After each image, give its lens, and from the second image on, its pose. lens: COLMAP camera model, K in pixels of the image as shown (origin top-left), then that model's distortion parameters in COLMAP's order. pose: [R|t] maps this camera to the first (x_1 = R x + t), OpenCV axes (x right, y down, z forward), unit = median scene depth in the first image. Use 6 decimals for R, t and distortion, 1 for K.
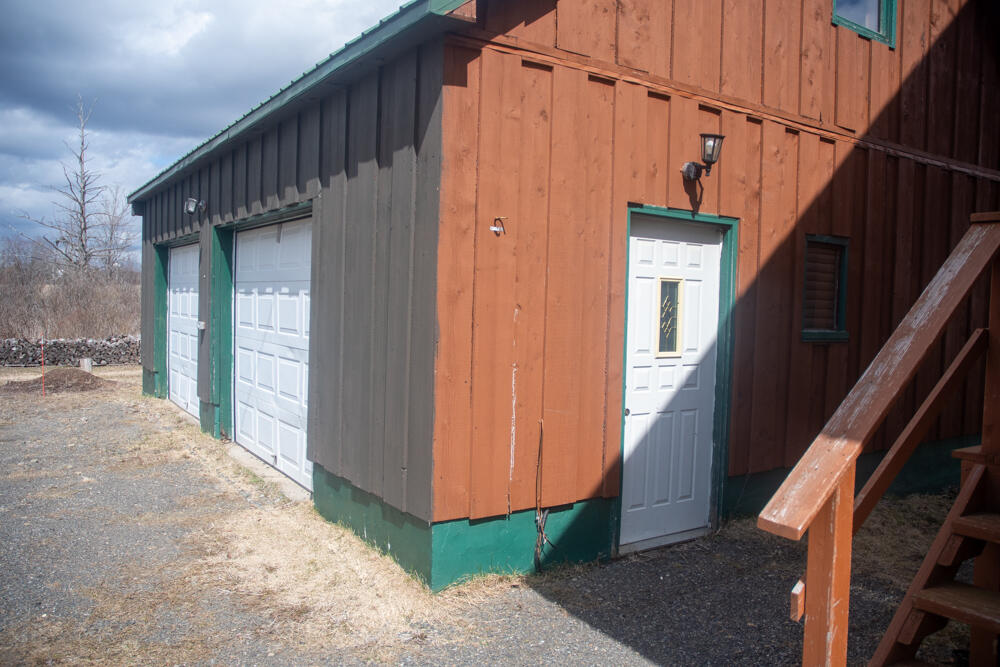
lens RADIAL K [[750.0, 0, 500.0], [0, 750.0, 333.5], [0, 0, 1]] dist [-0.001830, -0.000737]
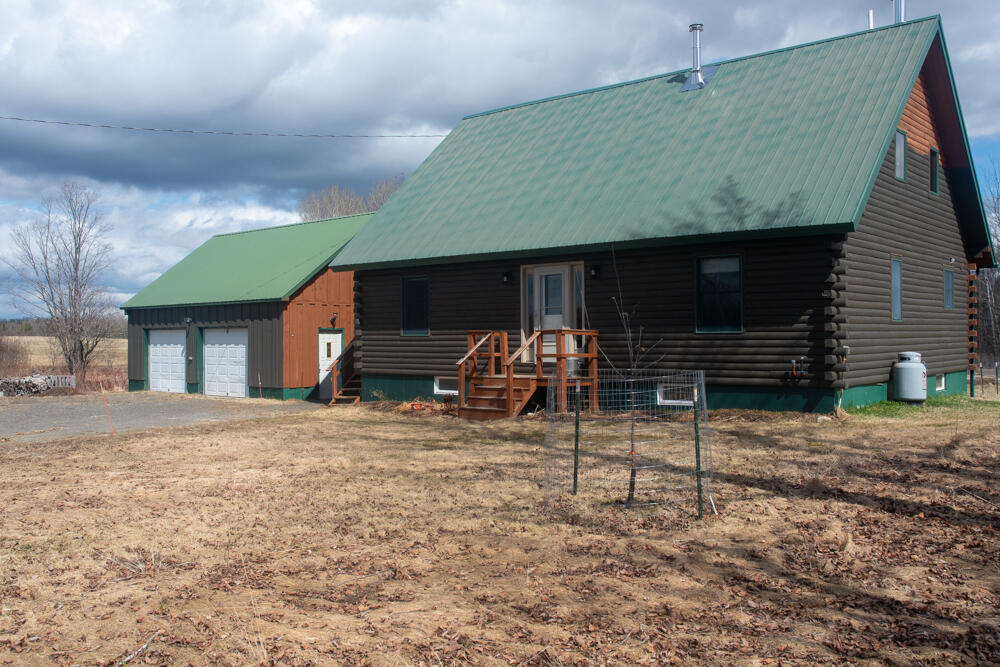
lens RADIAL K [[922.8, 0, 500.0], [0, 922.8, 333.5], [0, 0, 1]] dist [-0.112352, -0.000531]
pose [[0.962095, -0.026478, 0.271427, -0.308670], [0.038632, 0.998471, -0.039532, 0.143651], [-0.269965, 0.048520, 0.961647, -4.890105]]
